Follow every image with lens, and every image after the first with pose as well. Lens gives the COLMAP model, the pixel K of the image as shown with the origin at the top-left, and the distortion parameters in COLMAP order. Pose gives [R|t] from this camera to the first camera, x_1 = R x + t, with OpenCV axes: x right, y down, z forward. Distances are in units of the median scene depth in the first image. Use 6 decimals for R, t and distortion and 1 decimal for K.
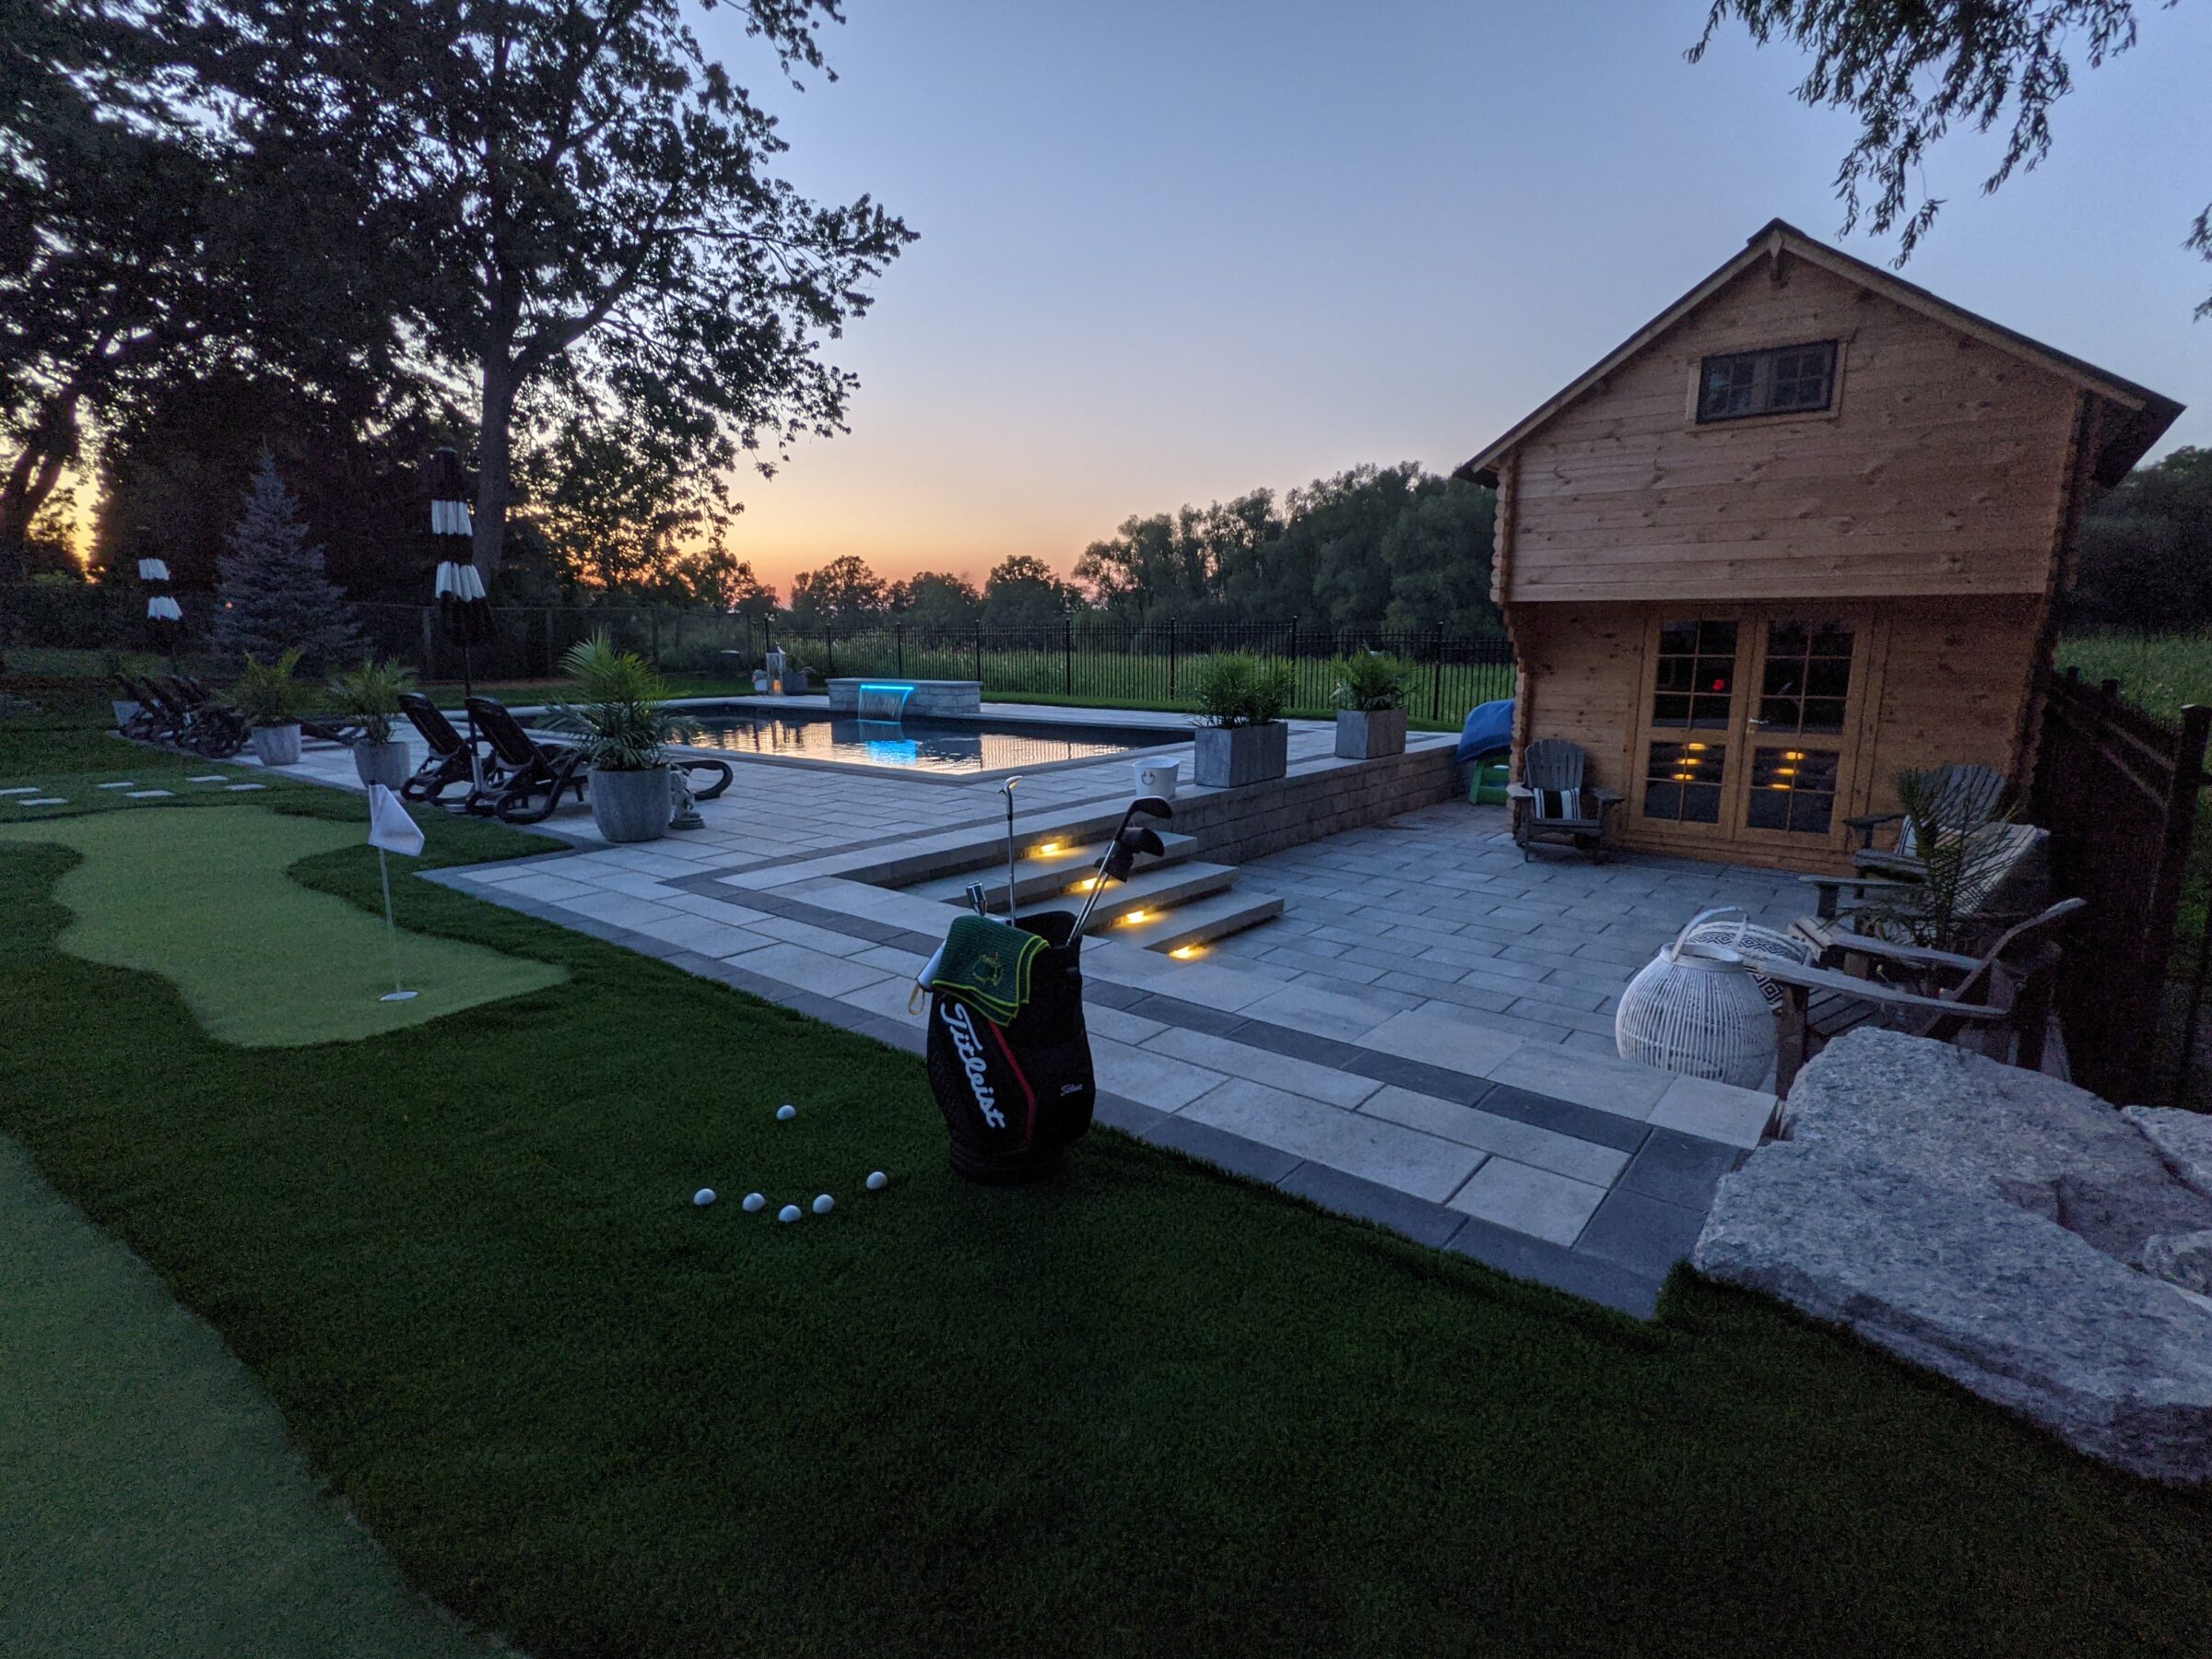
lens RADIAL K [[1077.9, 0, 1106.0], [0, 1077.9, 829.5], [0, 0, 1]] dist [0.002421, 0.000144]
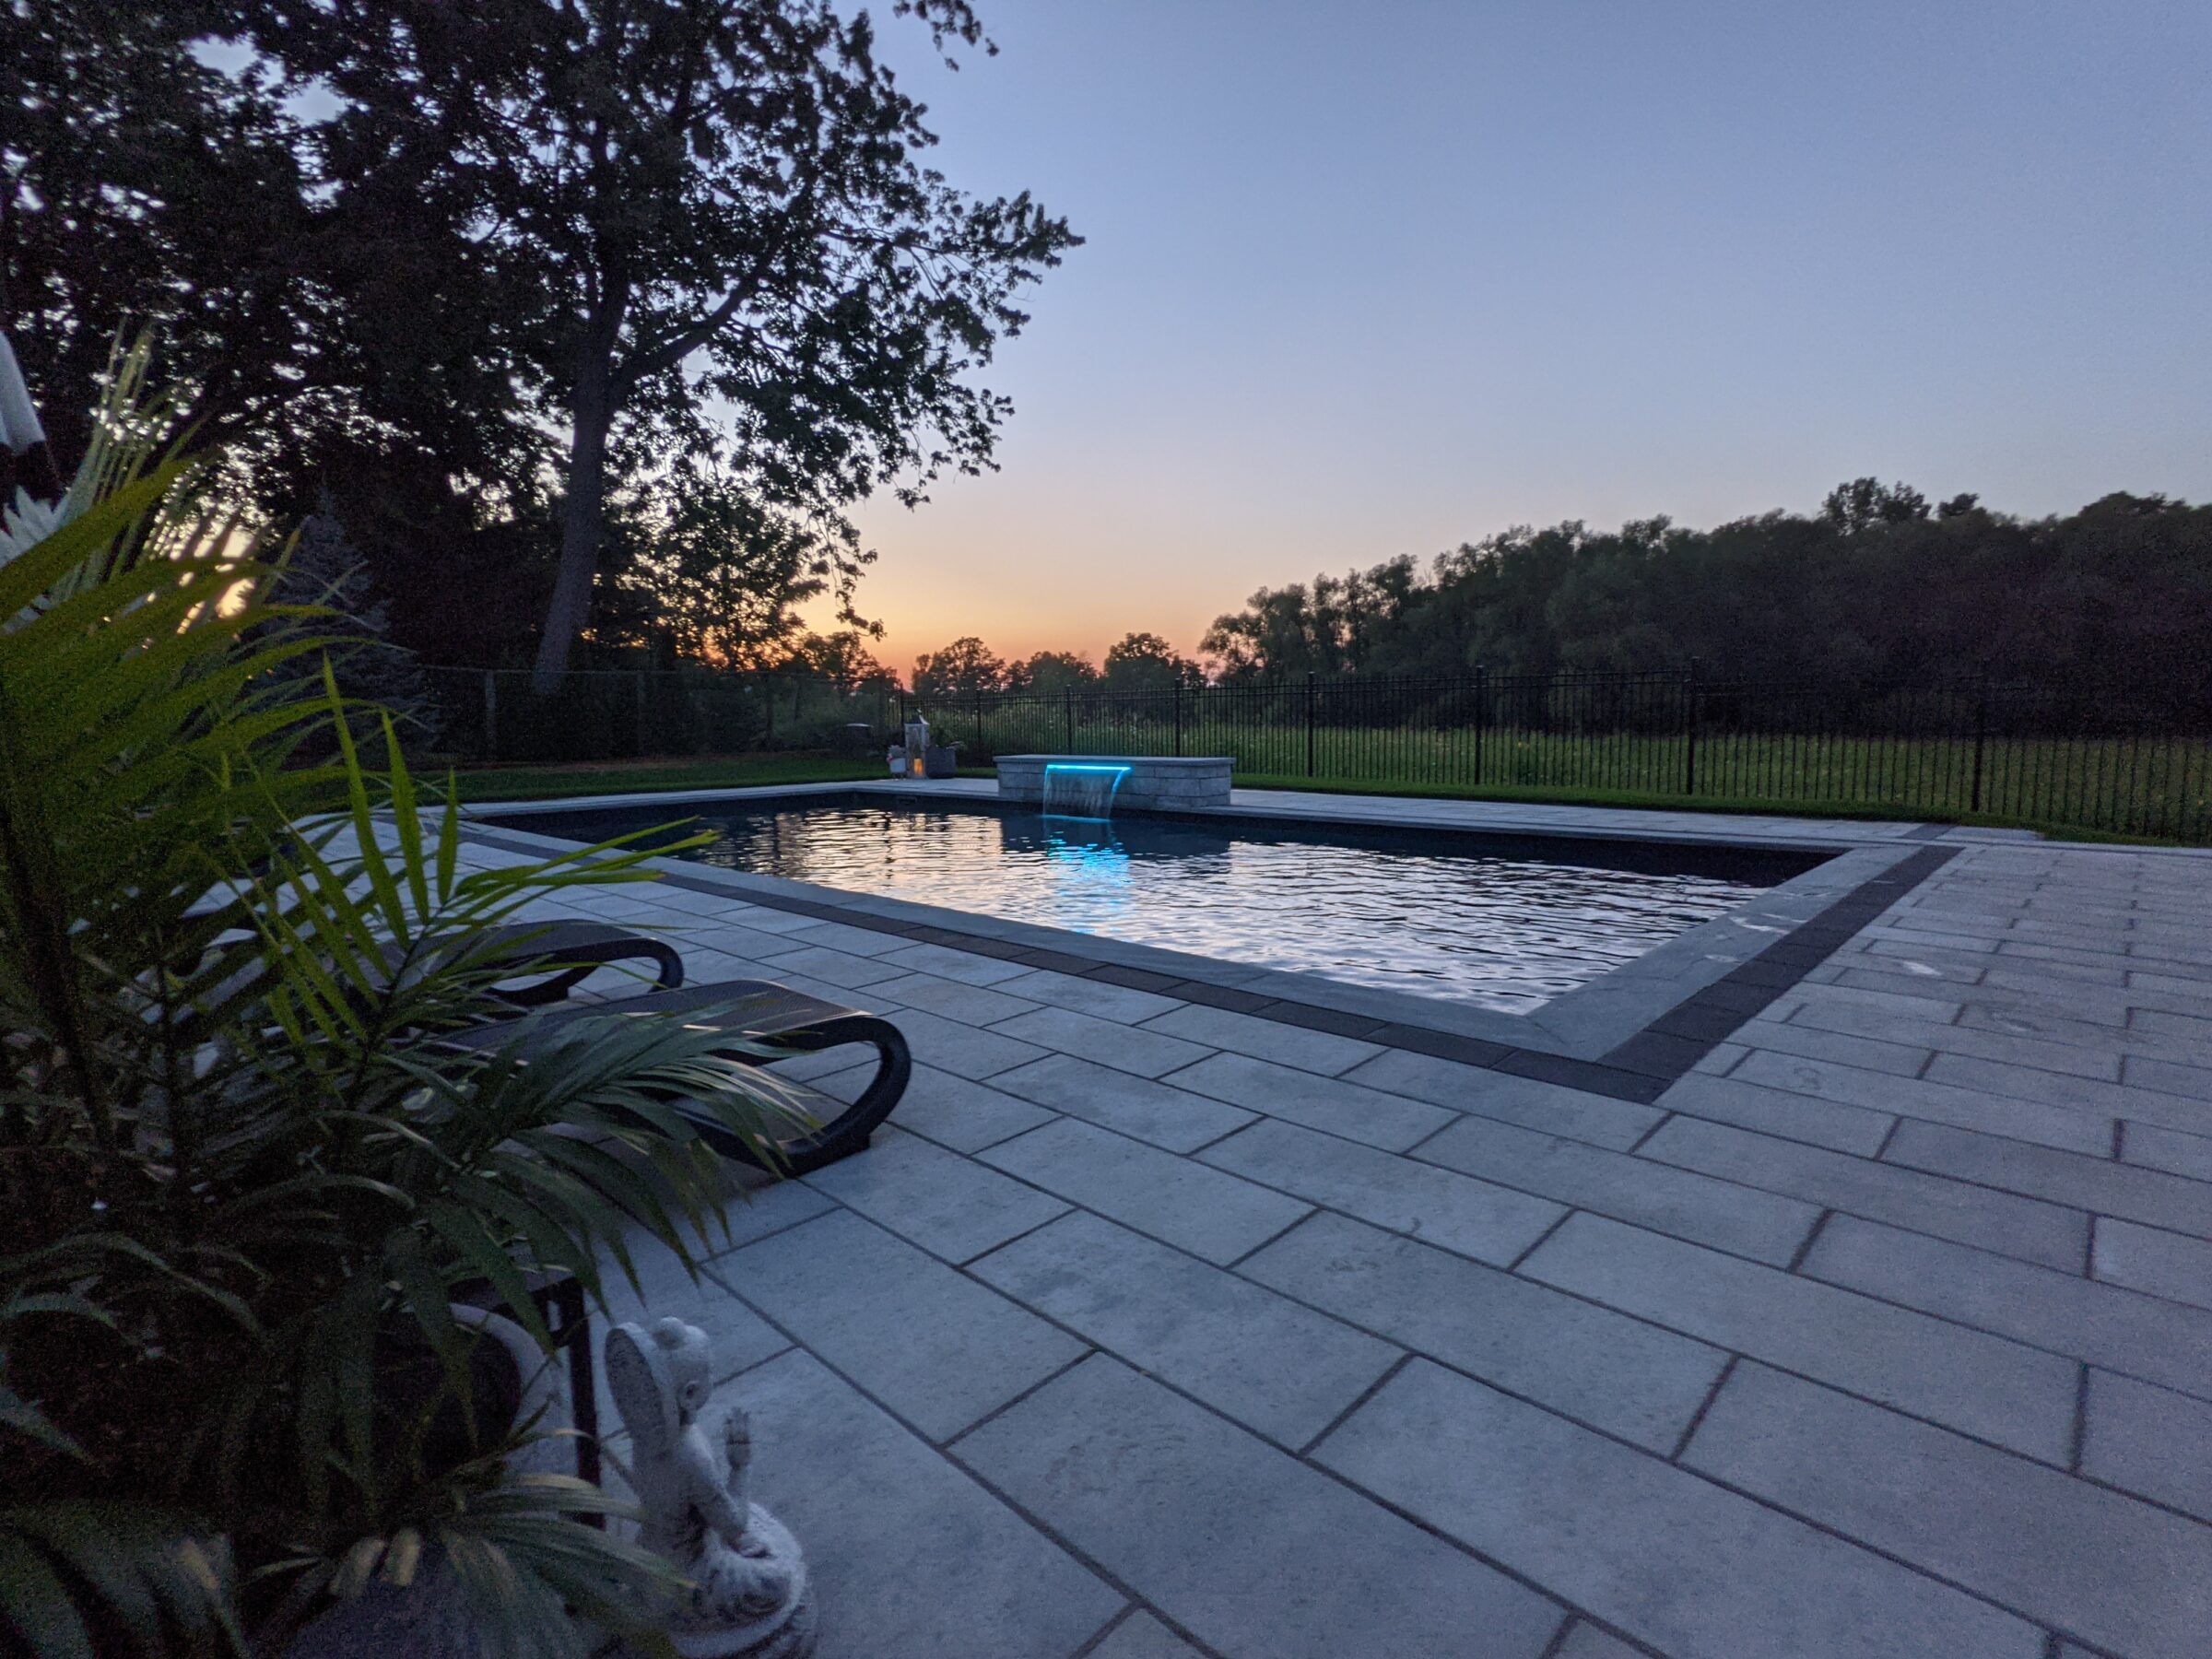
lens RADIAL K [[1059.3, 0, 1103.3], [0, 1059.3, 836.1], [0, 0, 1]] dist [-0.014729, -0.000082]
pose [[0.995128, -0.000544, -0.098595, -0.078531], [-0.005799, 0.997930, -0.064045, -0.028375], [0.098426, 0.064305, 0.993065, 0.210901]]
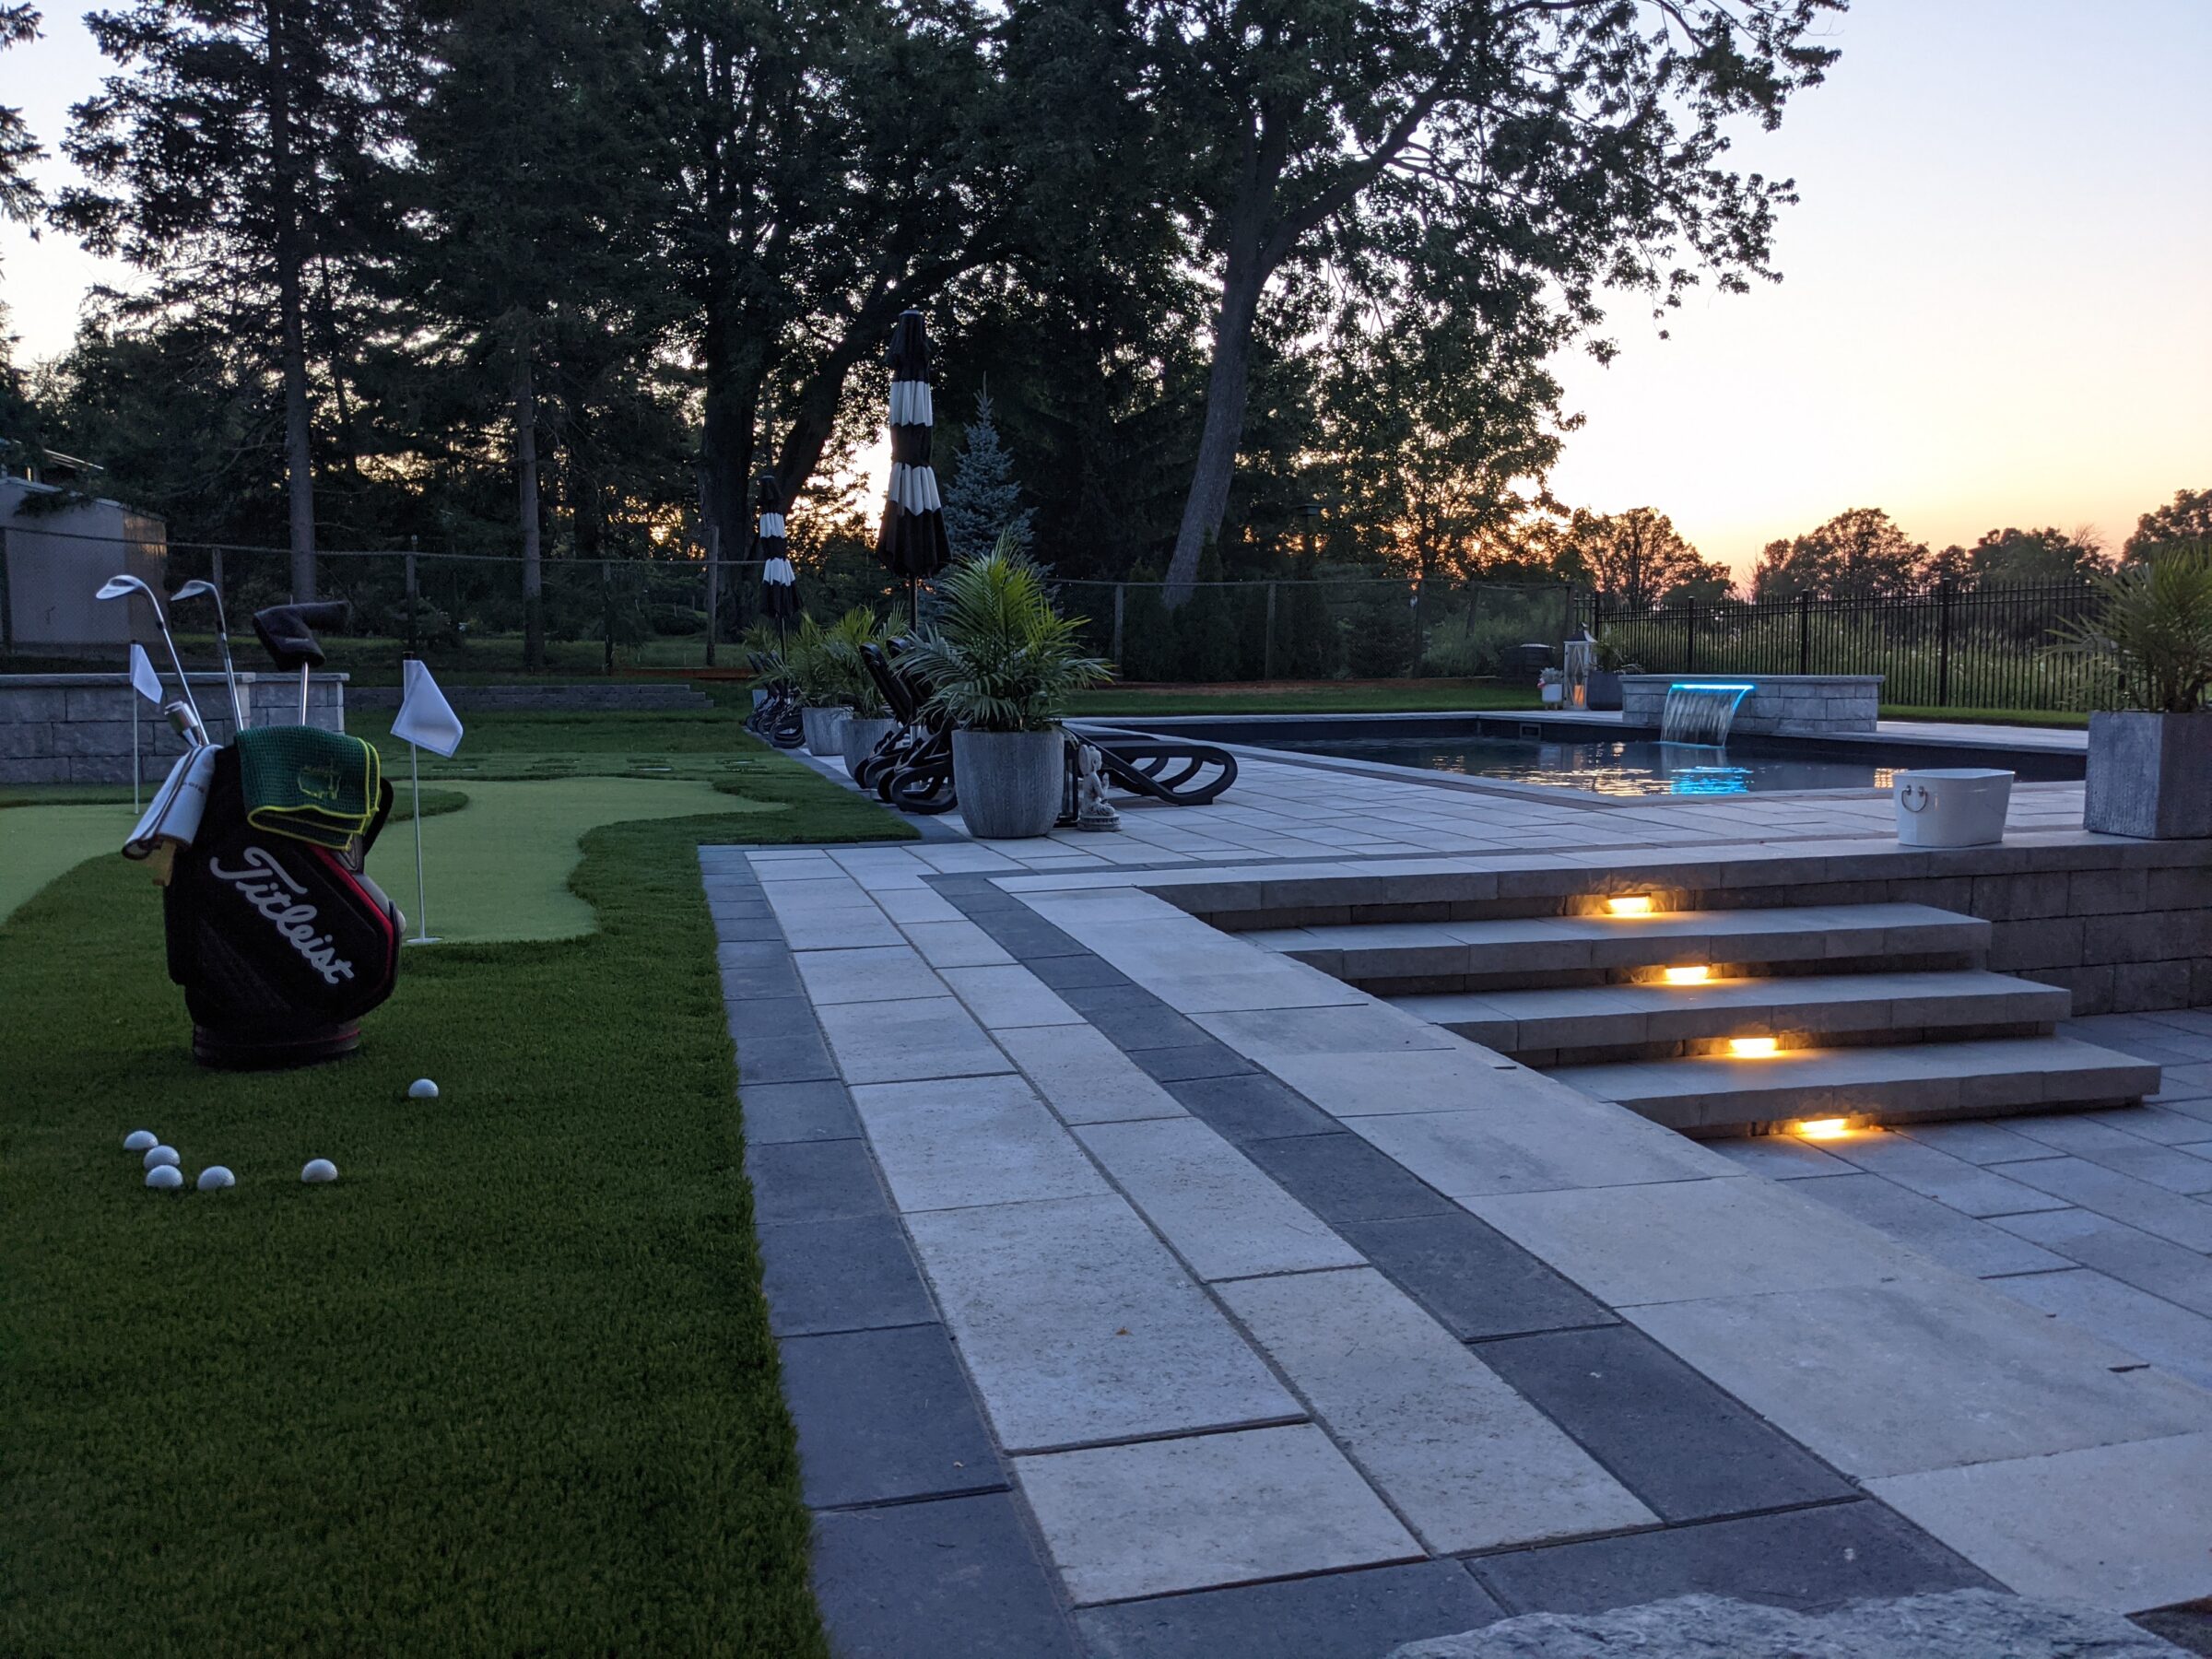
lens RADIAL K [[1740.5, 0, 1099.6], [0, 1740.5, 825.9], [0, 0, 1]] dist [0.072896, -0.107237]
pose [[0.798716, 0.054267, -0.599257, 0.062913], [-0.101021, 0.993882, -0.044642, 0.010844], [0.593168, 0.096194, 0.799311, 0.037368]]
